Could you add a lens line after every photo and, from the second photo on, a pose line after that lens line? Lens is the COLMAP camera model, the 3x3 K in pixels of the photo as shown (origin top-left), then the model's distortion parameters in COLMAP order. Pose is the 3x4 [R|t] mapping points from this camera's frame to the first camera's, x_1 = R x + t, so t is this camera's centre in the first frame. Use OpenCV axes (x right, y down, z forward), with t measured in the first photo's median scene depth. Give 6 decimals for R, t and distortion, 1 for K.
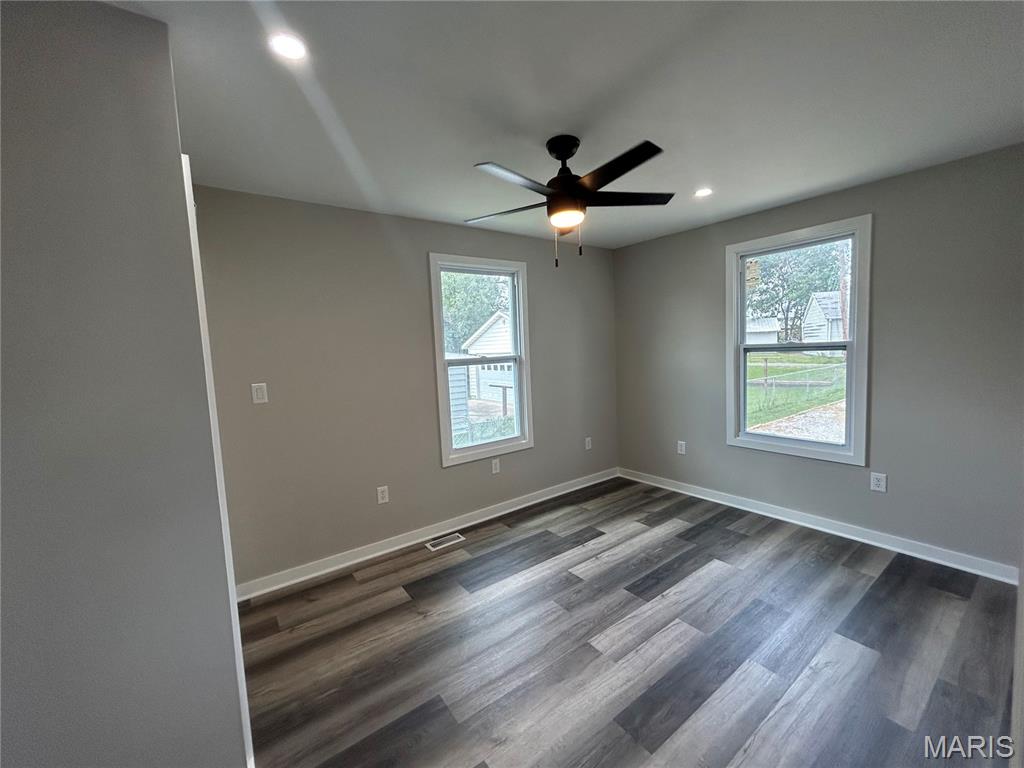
lens RADIAL K [[413.0, 0, 508.6], [0, 413.0, 382.2], [0, 0, 1]] dist [0.001020, 0.000099]
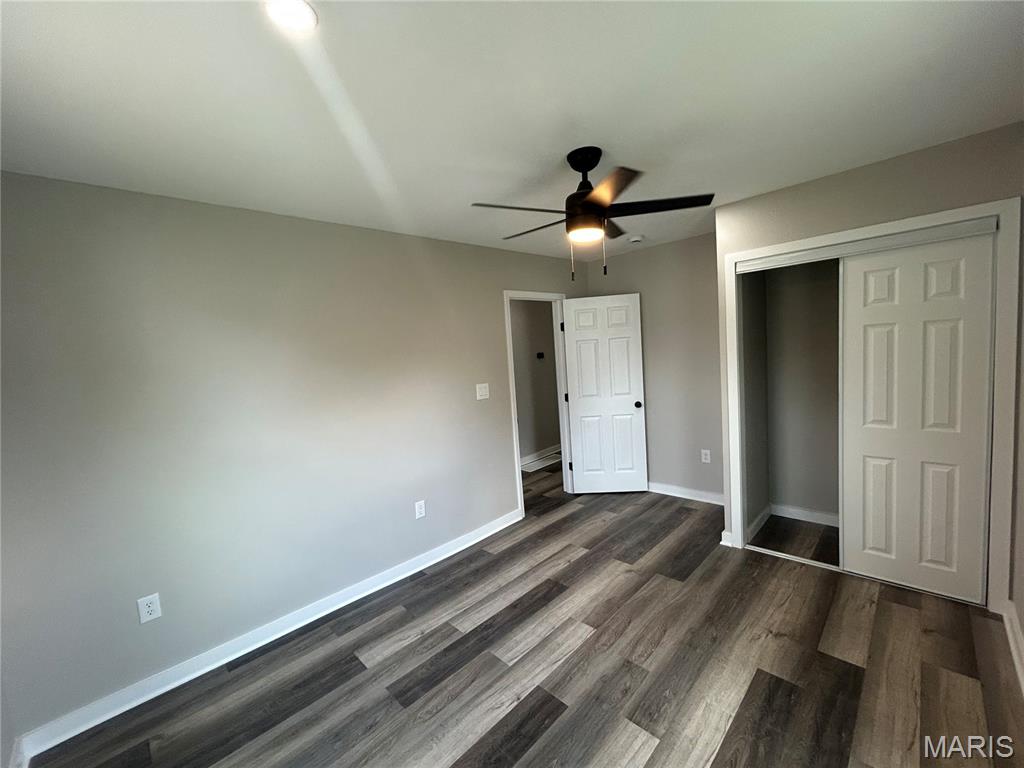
lens RADIAL K [[413.0, 0, 508.6], [0, 413.0, 382.2], [0, 0, 1]] dist [0.001020, 0.000099]
pose [[-0.979915, 0.128690, -0.152334, 0.491289], [0.100671, 0.978654, 0.179168, -0.233913], [0.172139, 0.160233, -0.971953, 1.880100]]
